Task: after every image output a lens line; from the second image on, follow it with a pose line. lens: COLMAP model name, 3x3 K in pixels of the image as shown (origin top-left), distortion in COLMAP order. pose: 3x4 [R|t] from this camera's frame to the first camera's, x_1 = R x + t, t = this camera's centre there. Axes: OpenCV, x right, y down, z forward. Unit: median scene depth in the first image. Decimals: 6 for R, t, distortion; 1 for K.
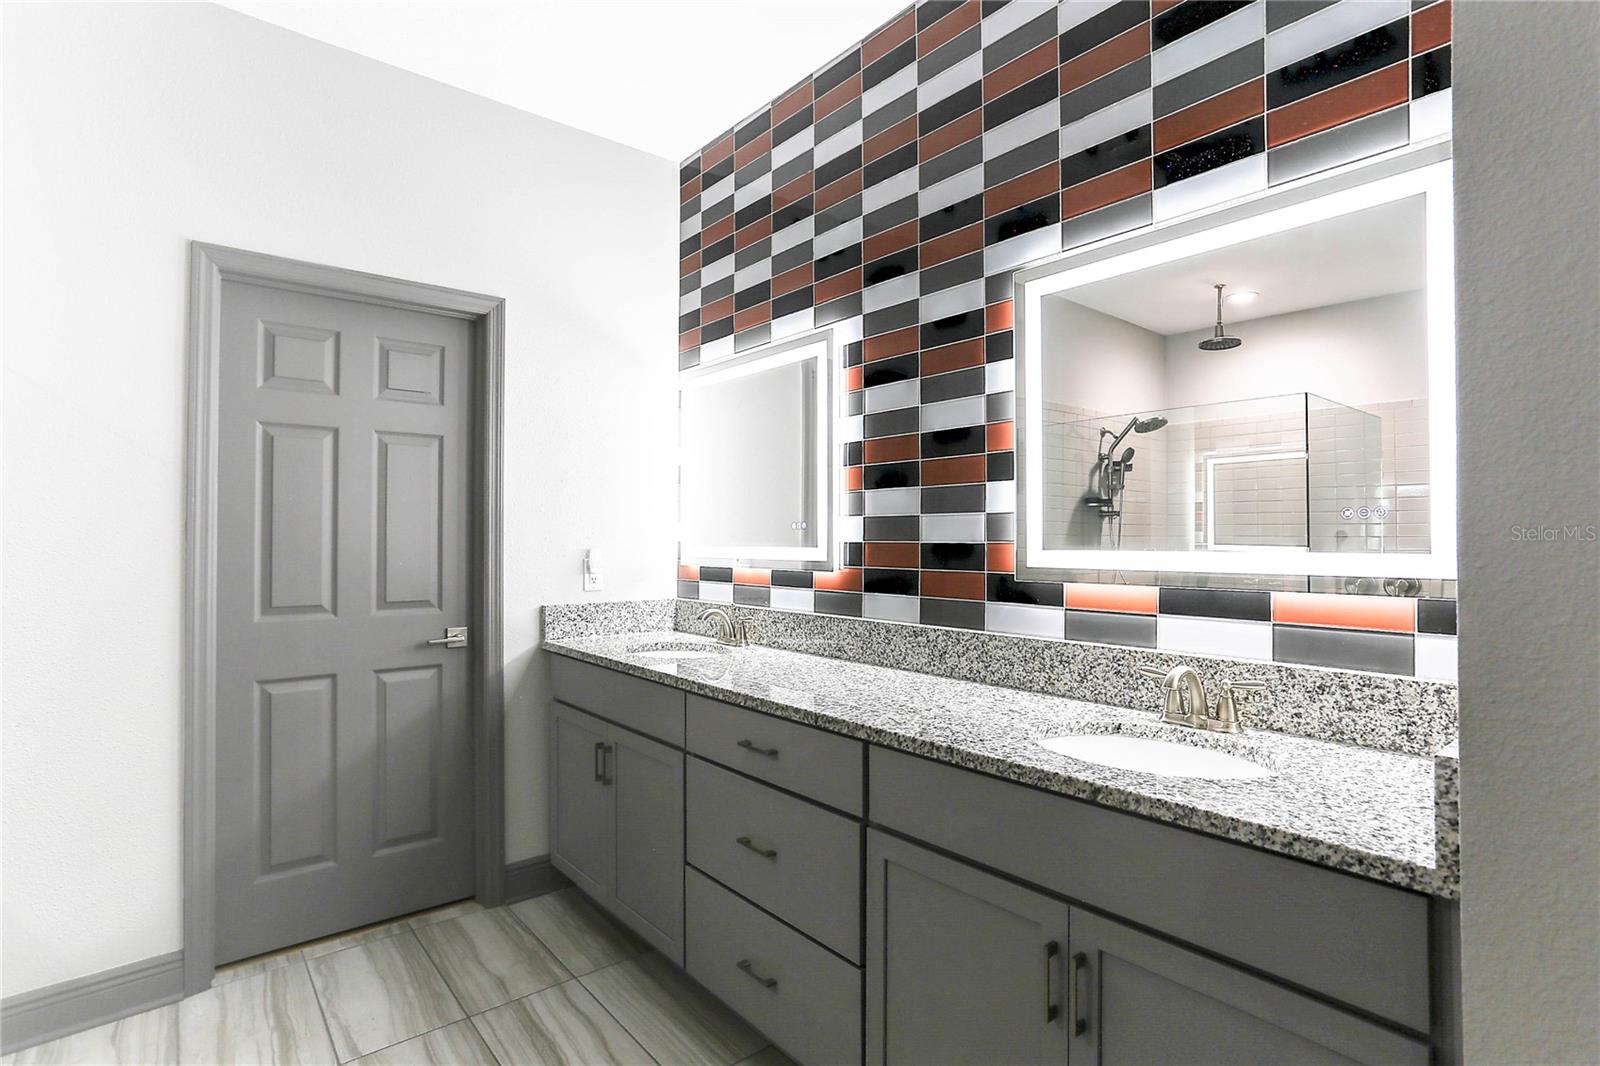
lens RADIAL K [[793.6, 0, 807.5], [0, 793.6, 522.3], [0, 0, 1]] dist [-0.033295, 0.026859]
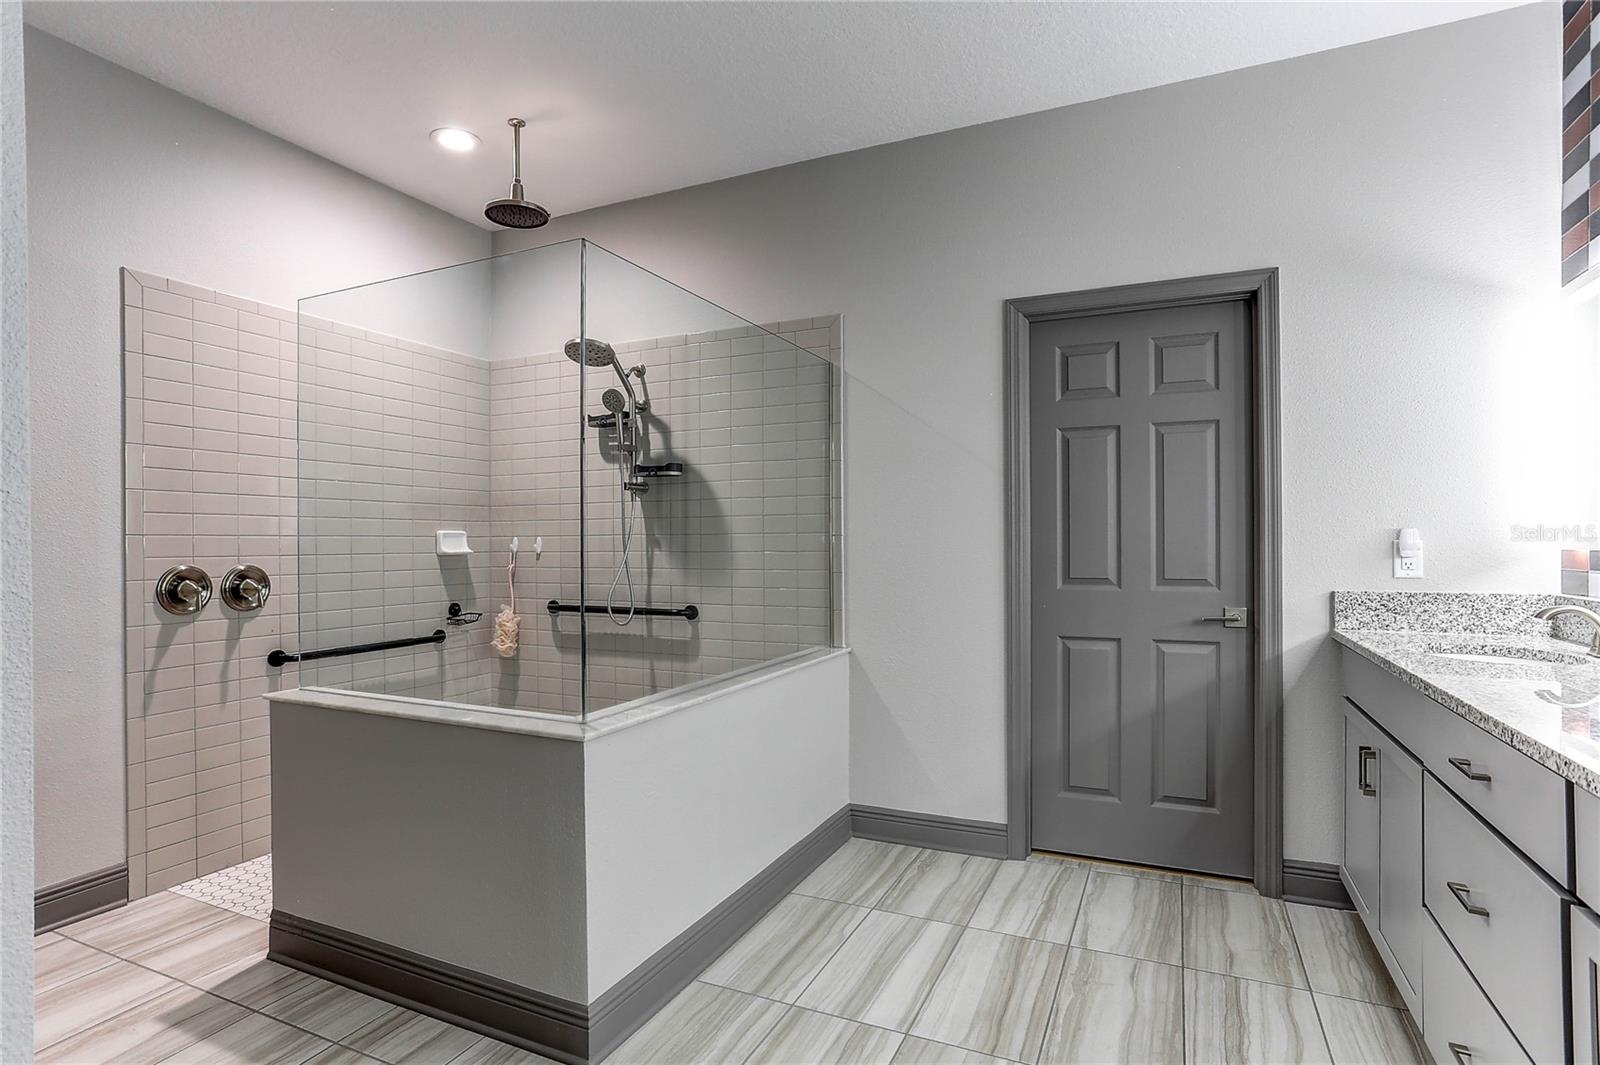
lens RADIAL K [[793.6, 0, 807.5], [0, 793.6, 521.8], [0, 0, 1]] dist [-0.033295, 0.026859]
pose [[0.469759, -0.026337, -0.882402, 0.203975], [0.029944, 0.999455, -0.013889, 0.023443], [0.882287, -0.019898, 0.470292, 0.051869]]
